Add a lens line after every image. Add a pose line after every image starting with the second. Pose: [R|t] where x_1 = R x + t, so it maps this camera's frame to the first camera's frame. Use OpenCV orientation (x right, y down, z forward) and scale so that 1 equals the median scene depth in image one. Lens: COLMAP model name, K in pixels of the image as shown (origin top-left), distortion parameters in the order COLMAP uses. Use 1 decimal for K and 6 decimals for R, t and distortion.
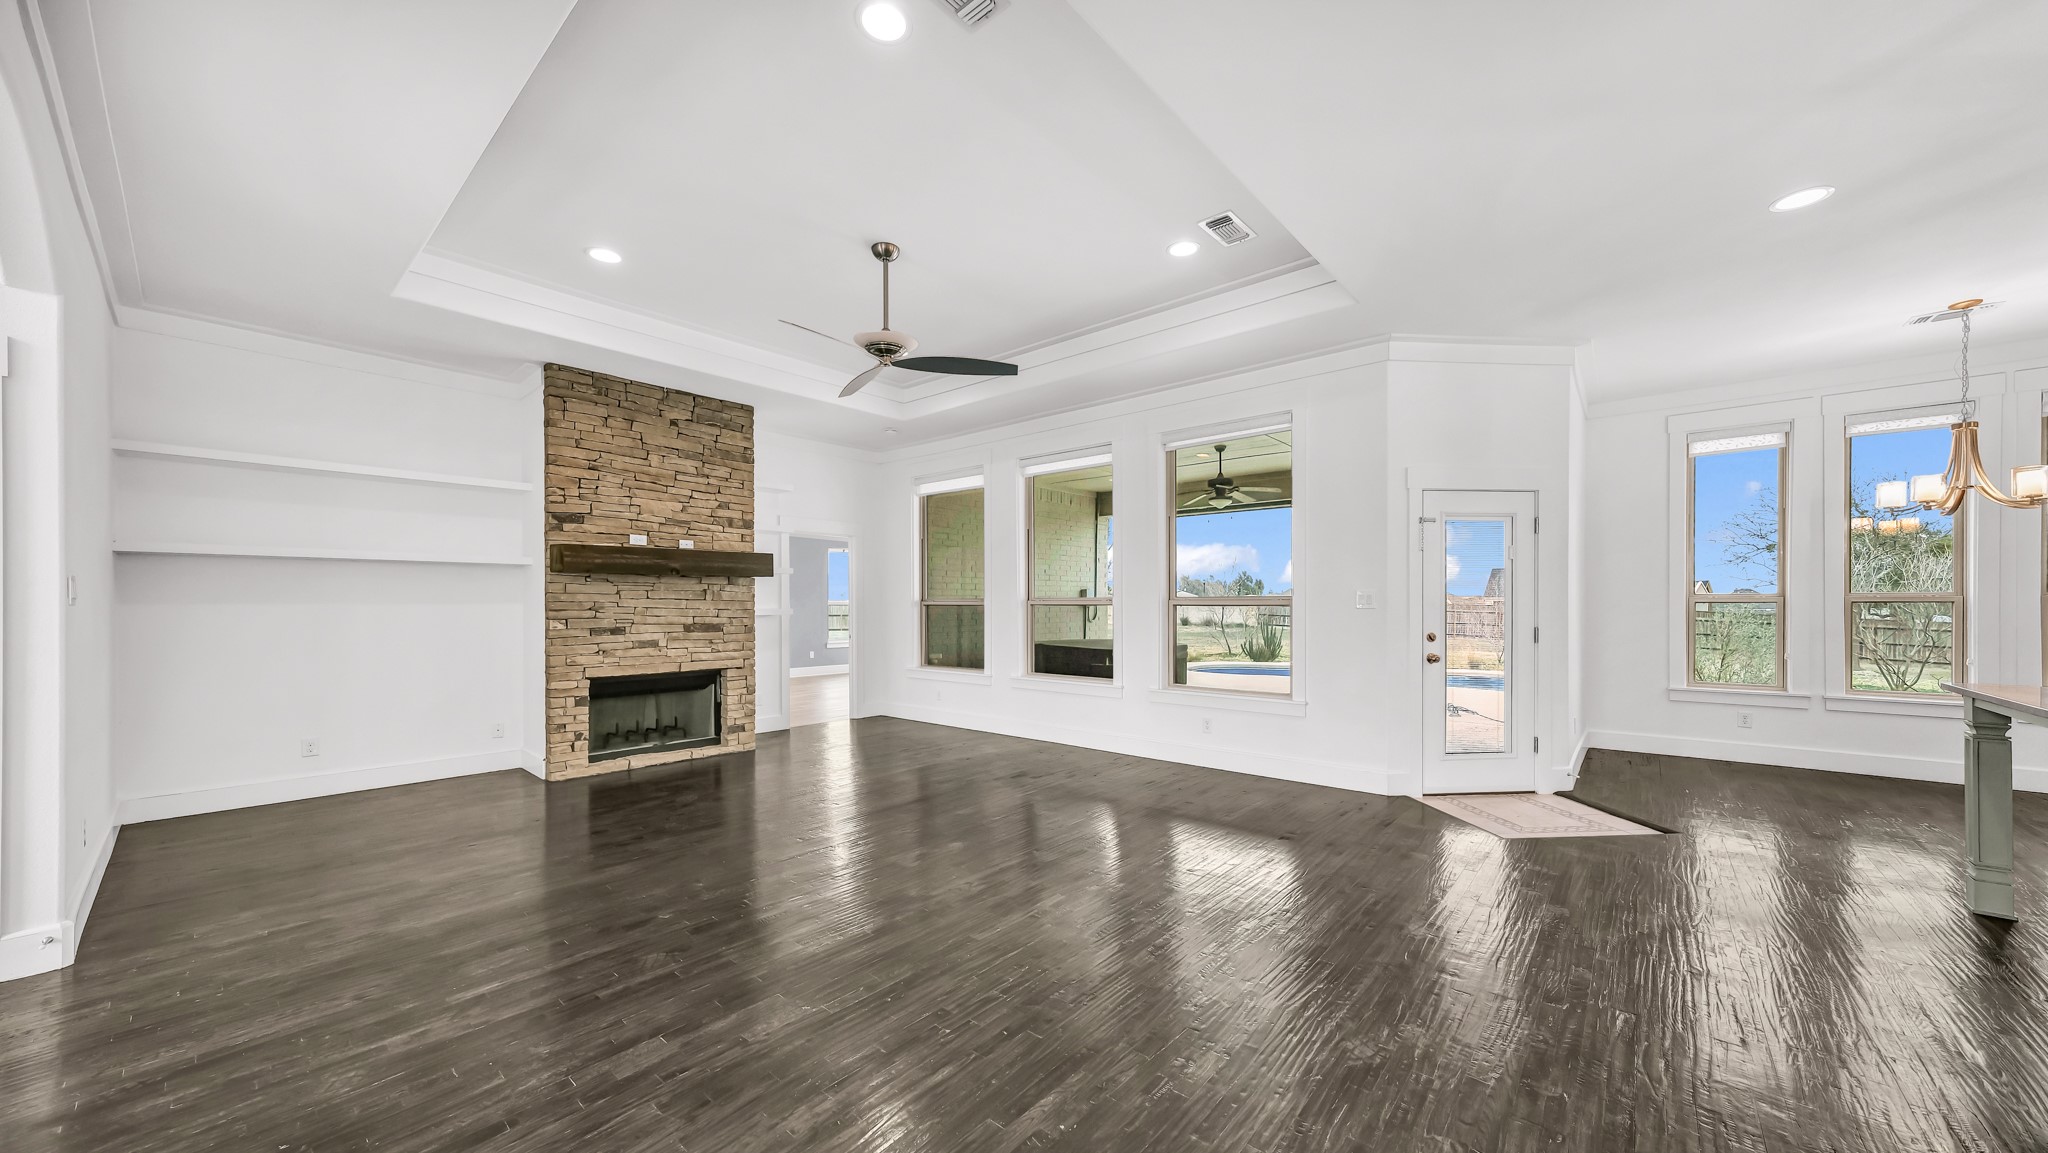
lens RADIAL K [[722.7, 0, 1044.6], [0, 722.7, 602.1], [0, 0, 1]] dist [-0.003452, 0.001417]
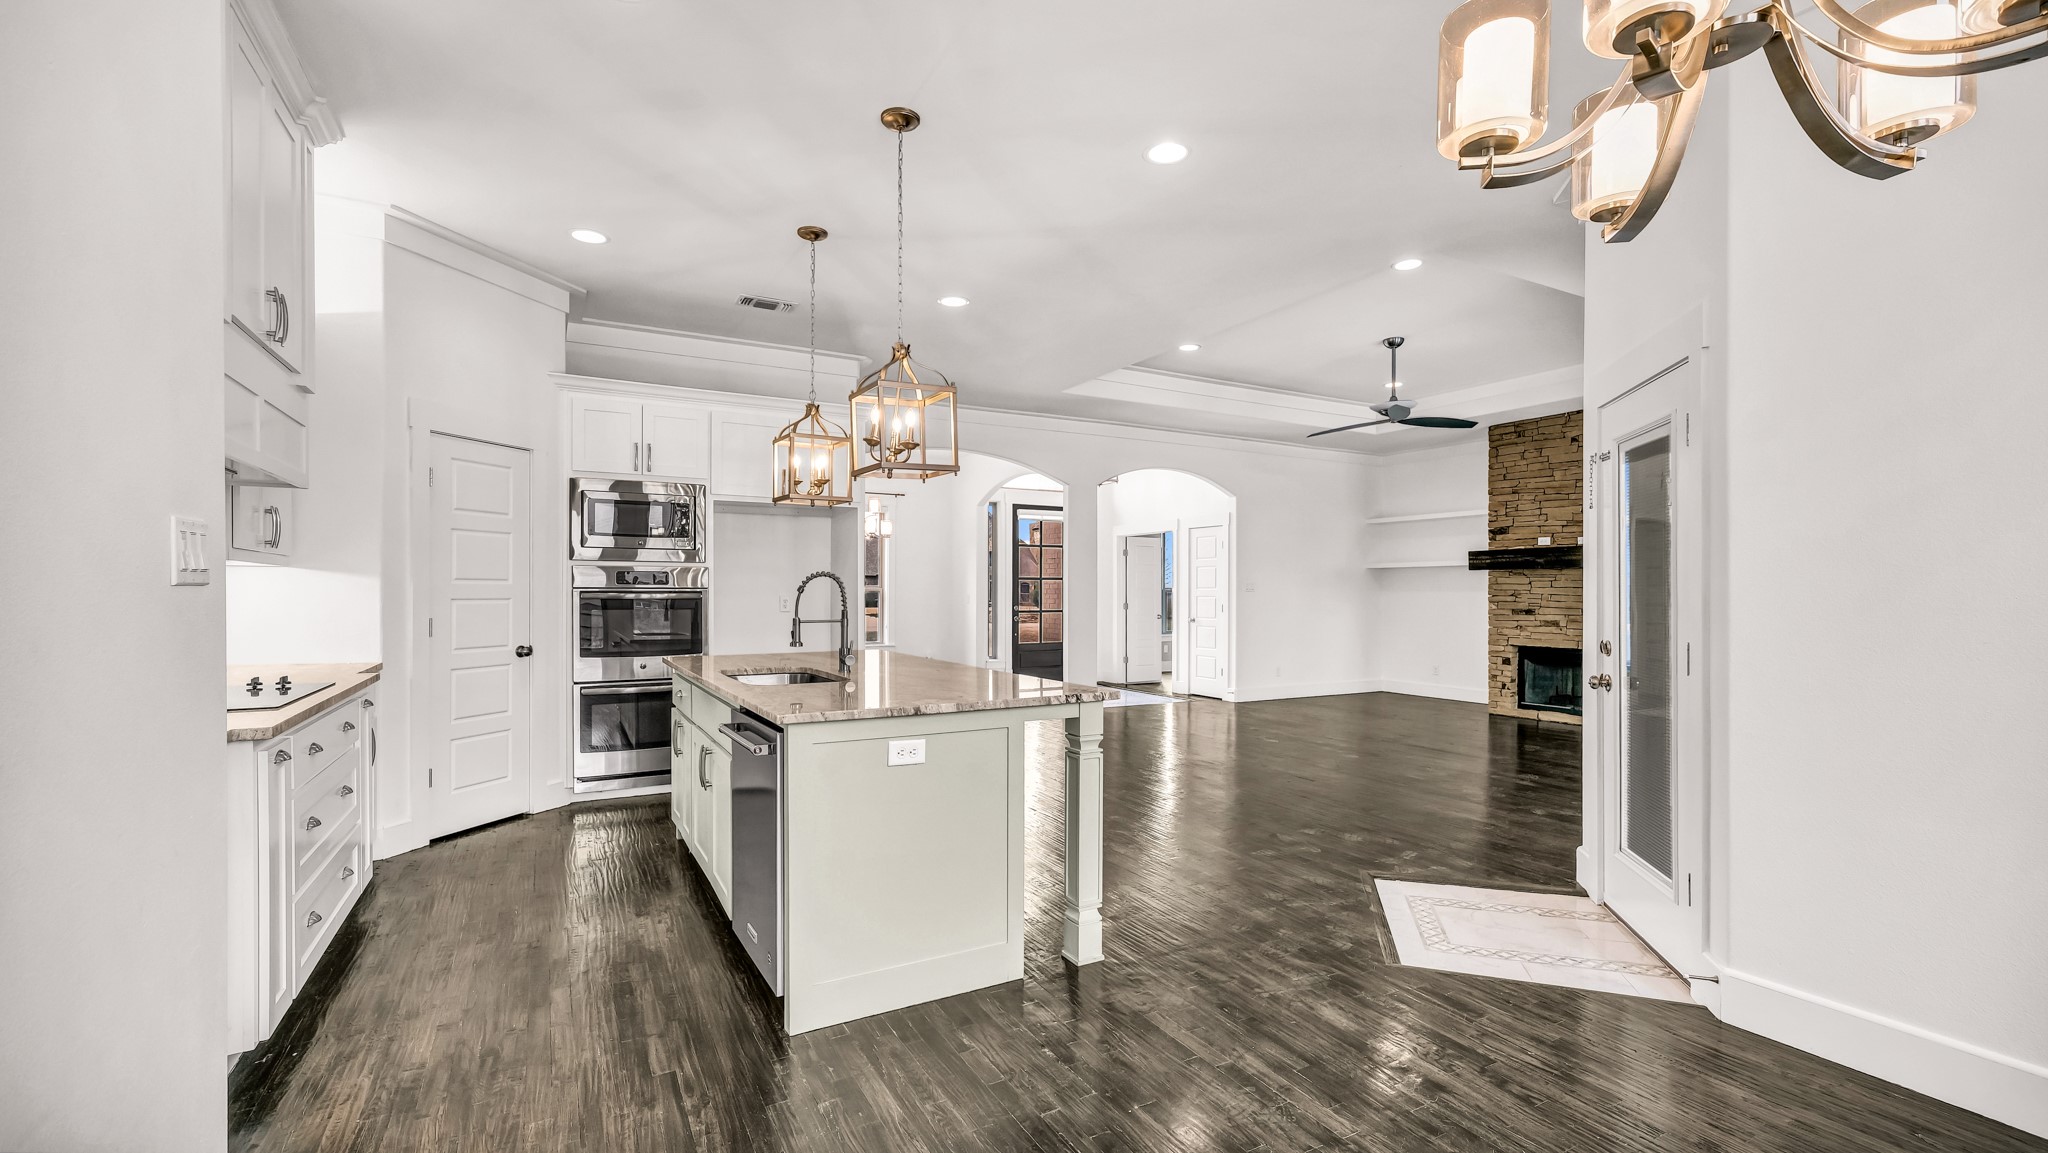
lens RADIAL K [[869.2, 0, 1036.6], [0, 869.2, 590.5], [0, 0, 1]] dist [0.002455, 0.000040]
pose [[-0.353560, -0.004934, -0.935399, 1.153228], [-0.003603, 0.999986, -0.003913, 0.009753], [0.935405, 0.001987, -0.353572, 0.684625]]
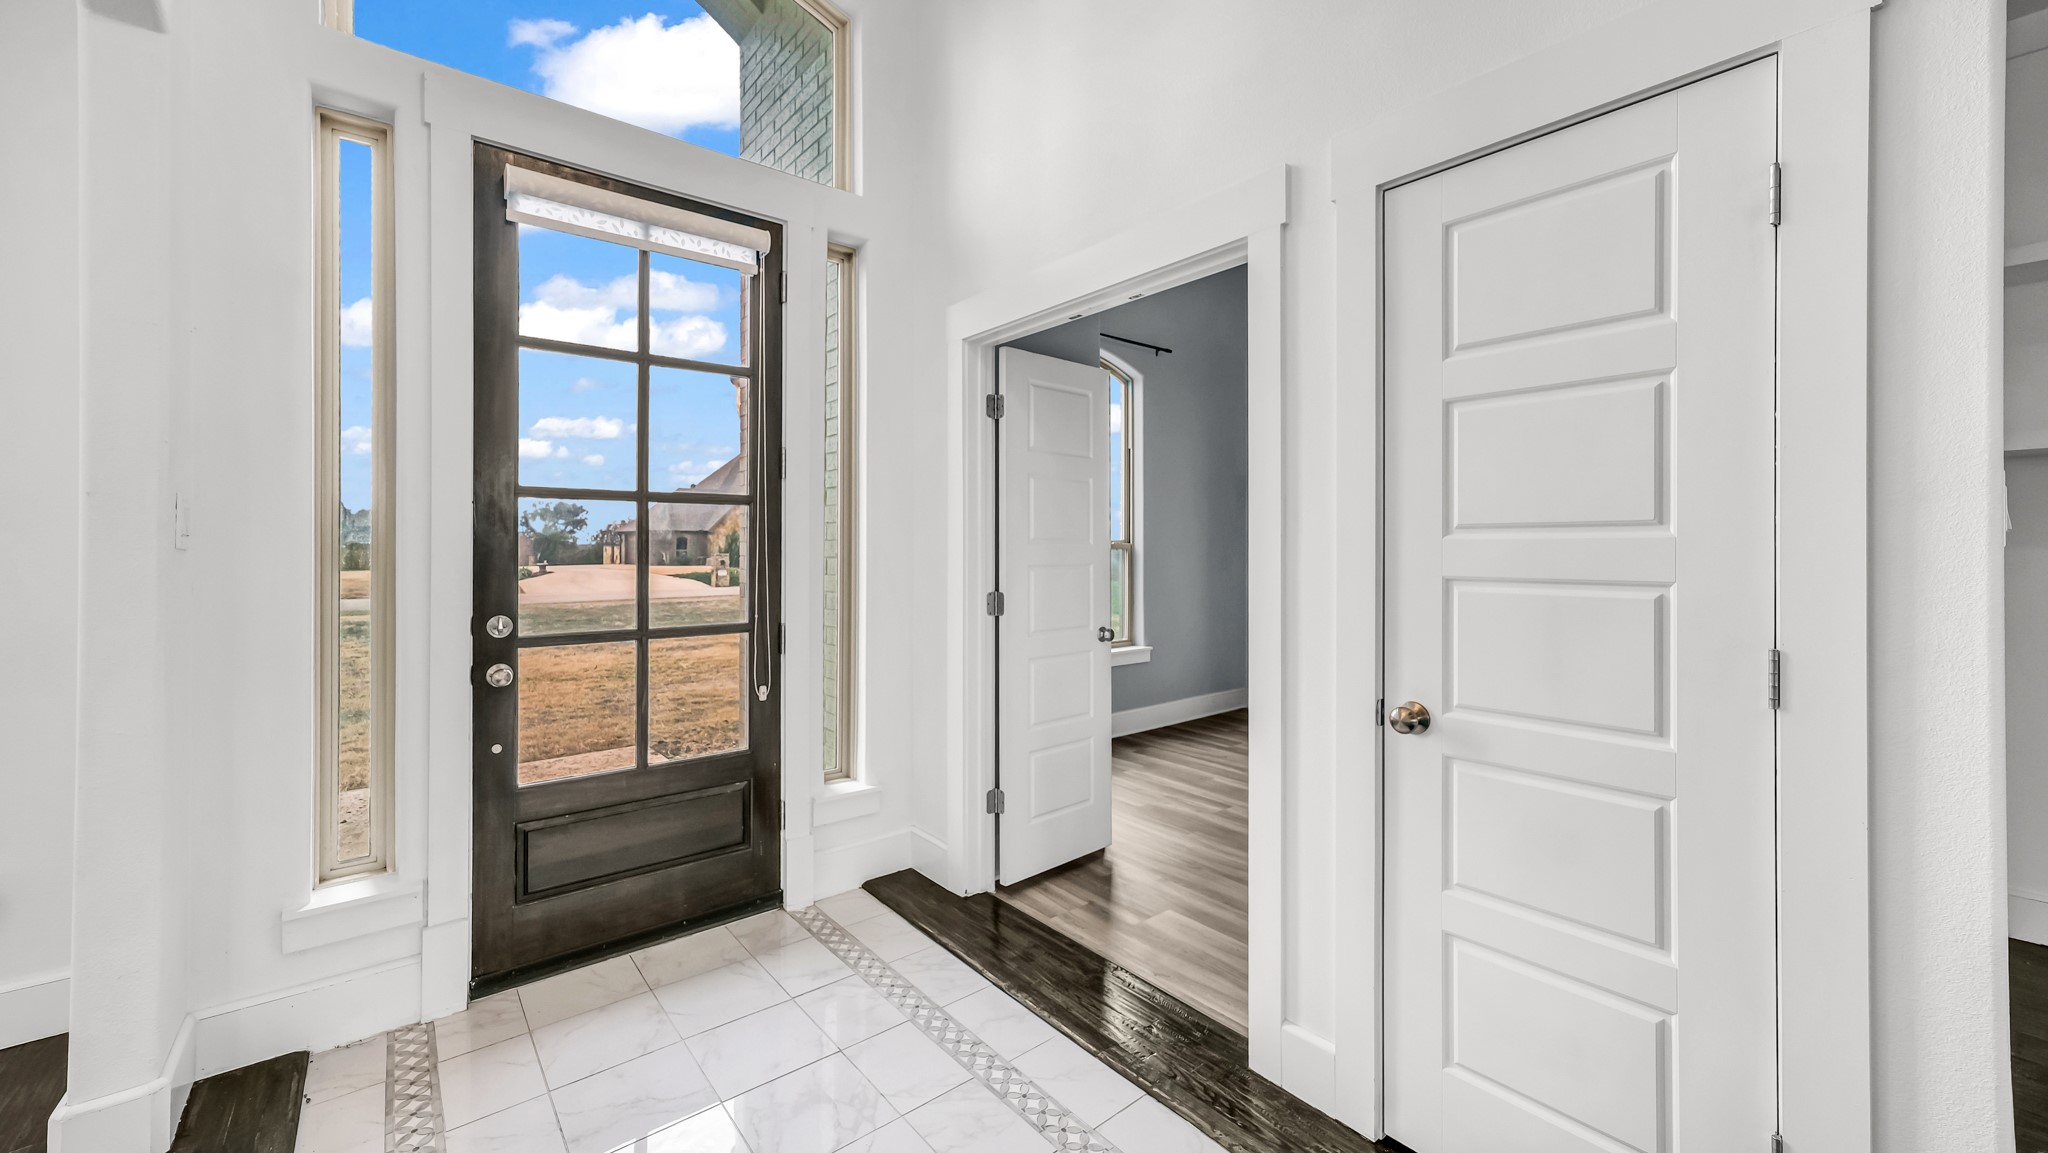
lens RADIAL K [[779.6, 0, 1031.0], [0, 779.6, 546.9], [0, 0, 1]] dist [-0.002245, 0.000004]
pose [[-0.176360, -0.002023, -0.984324, -0.396599], [-0.001094, 0.999998, -0.001860, 0.002361], [0.984325, 0.000749, -0.176362, 0.254902]]
